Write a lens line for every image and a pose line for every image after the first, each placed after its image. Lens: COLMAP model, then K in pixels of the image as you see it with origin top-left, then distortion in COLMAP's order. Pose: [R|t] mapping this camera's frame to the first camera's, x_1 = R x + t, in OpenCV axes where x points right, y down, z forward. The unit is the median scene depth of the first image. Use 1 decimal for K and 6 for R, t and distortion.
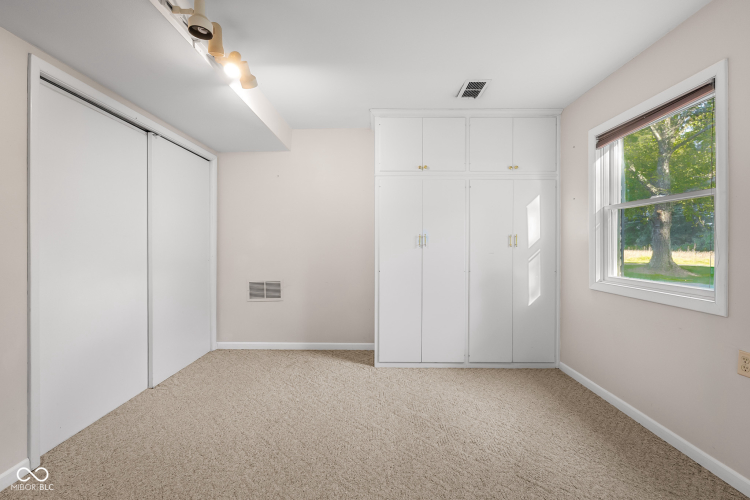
lens RADIAL K [[330.1, 0, 375.8], [0, 330.1, 246.2], [0, 0, 1]] dist [-0.005549, 0.001160]
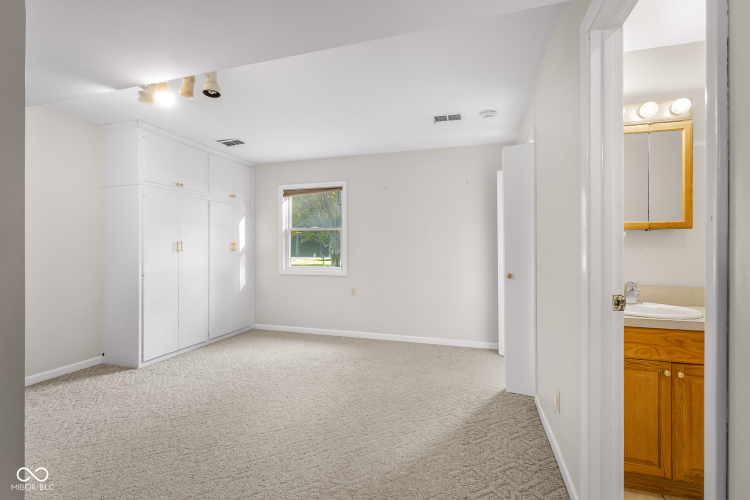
lens RADIAL K [[330.1, 0, 372.3], [0, 330.1, 251.0], [0, 0, 1]] dist [-0.005549, 0.001160]
pose [[0.295168, -0.008735, 0.955405, -0.783857], [0.008778, 0.999941, 0.006430, -0.002970], [-0.955405, 0.006489, 0.295227, -0.009000]]
